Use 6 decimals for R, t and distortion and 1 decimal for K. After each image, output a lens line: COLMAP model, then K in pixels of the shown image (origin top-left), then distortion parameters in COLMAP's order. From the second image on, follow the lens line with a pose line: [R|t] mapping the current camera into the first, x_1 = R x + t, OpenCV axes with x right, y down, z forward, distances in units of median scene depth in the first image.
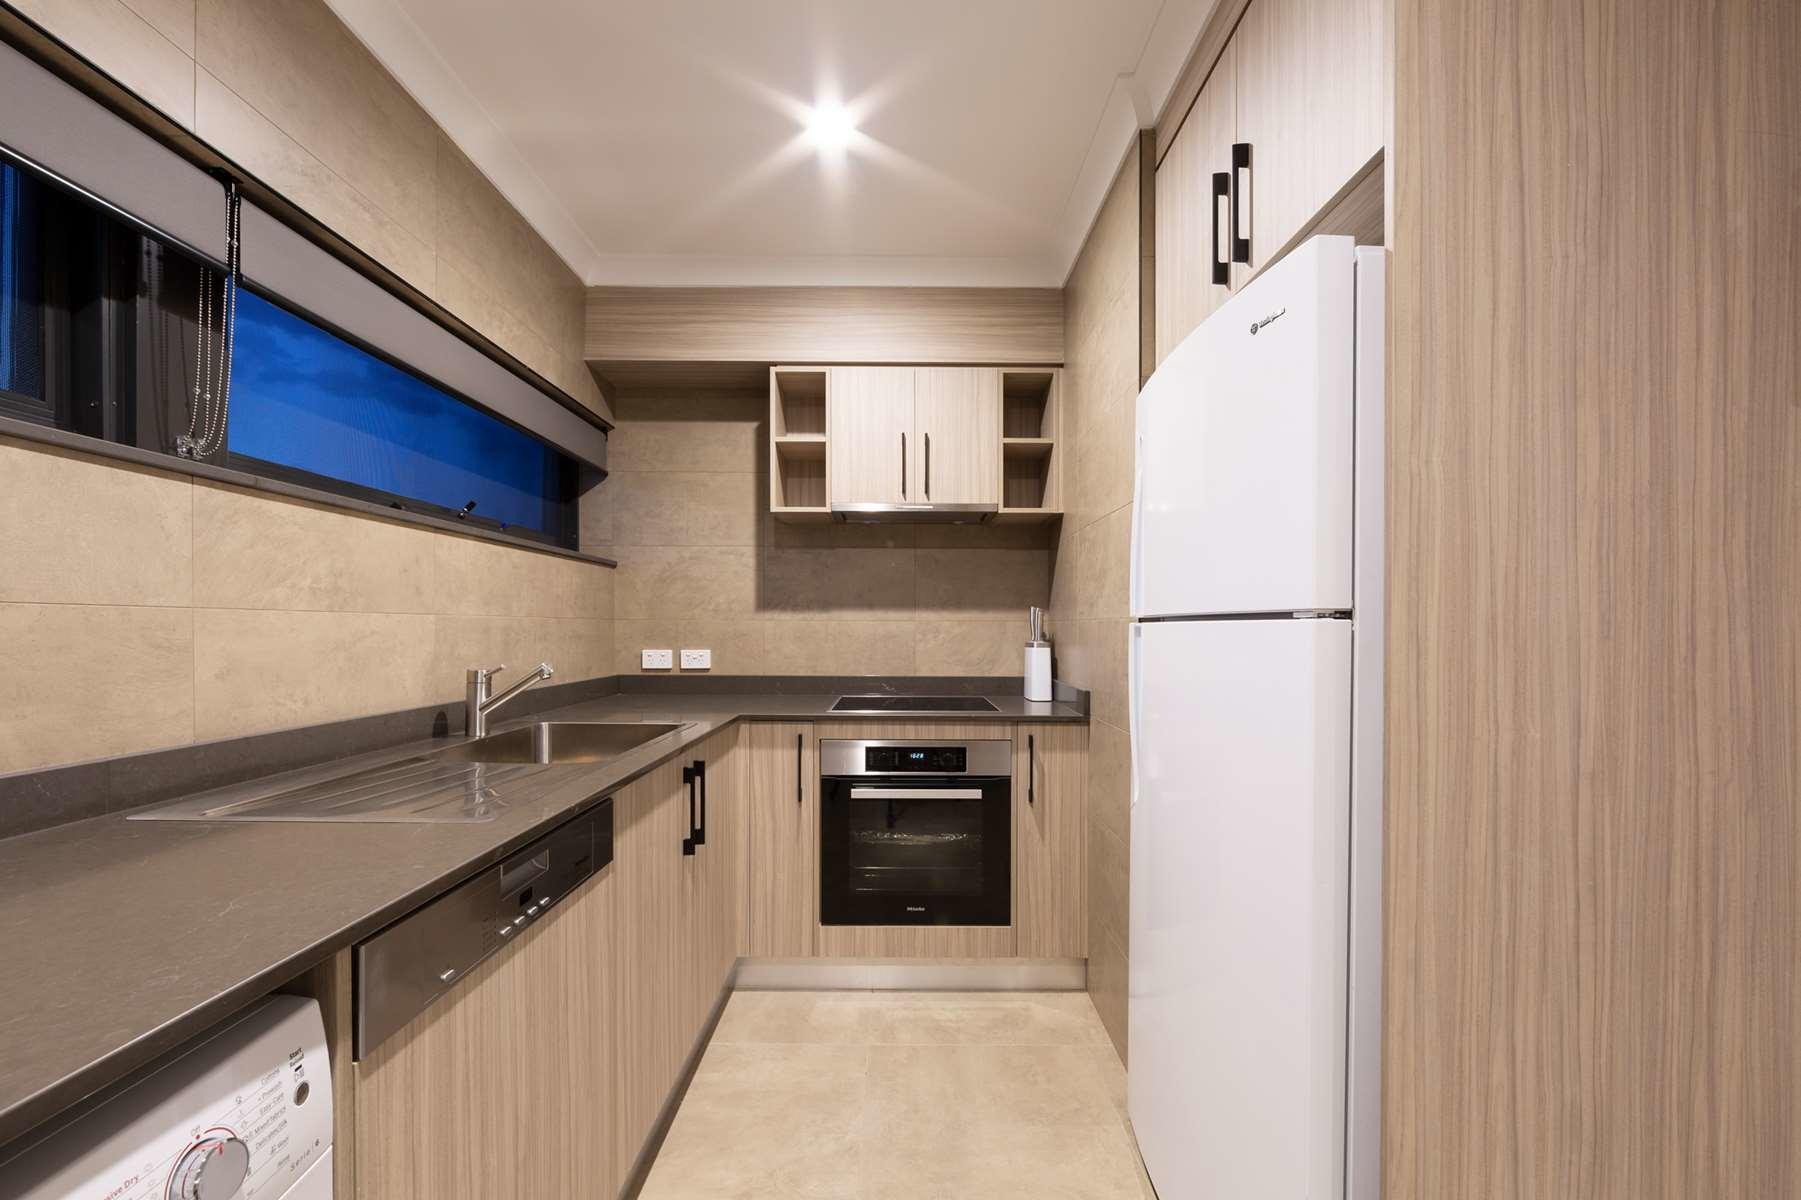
lens RADIAL K [[770.2, 0, 906.9], [0, 770.2, 628.4], [0, 0, 1]] dist [-0.002591, -0.000477]
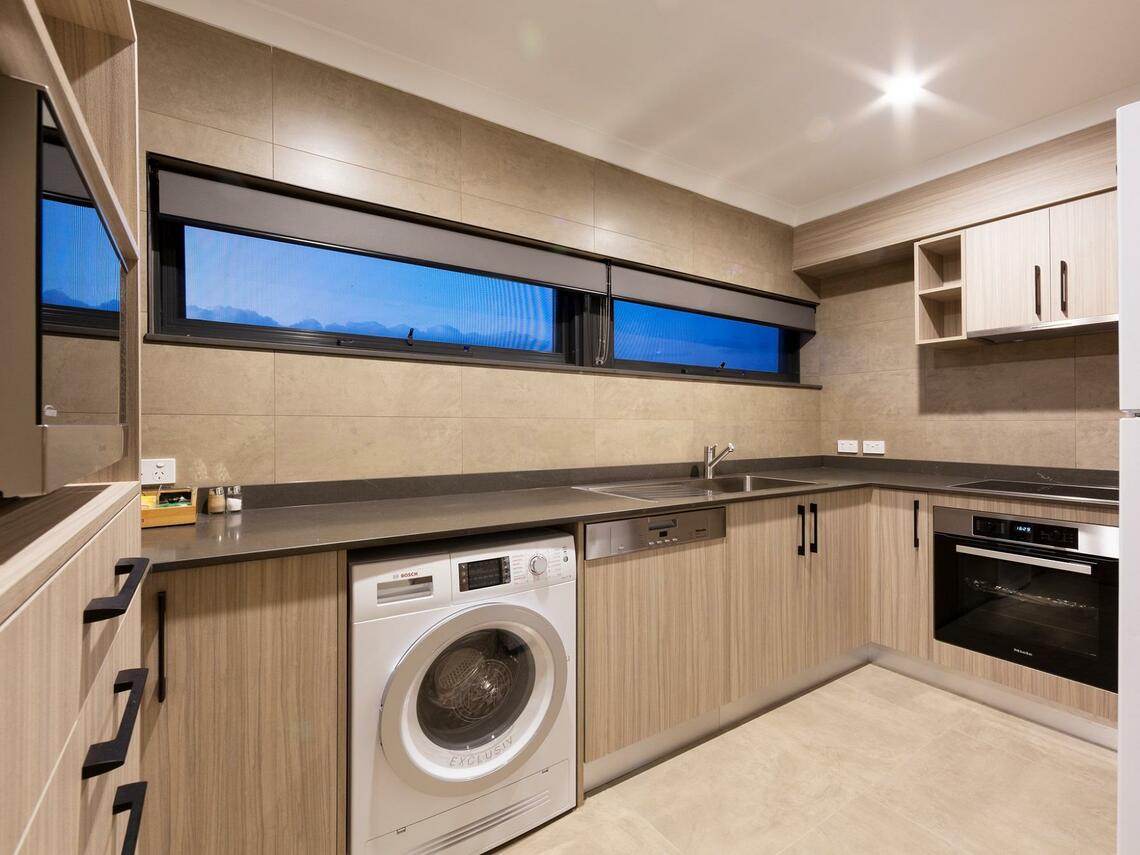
lens RADIAL K [[523.6, 0, 567.0], [0, 523.6, 427.9], [0, 0, 1]] dist [-0.003279, -0.000100]
pose [[0.559487, 0.001339, -0.828838, 0.300688], [-0.000762, 0.999999, 0.001101, 0.002079], [0.828839, 0.000016, 0.559488, -0.082085]]
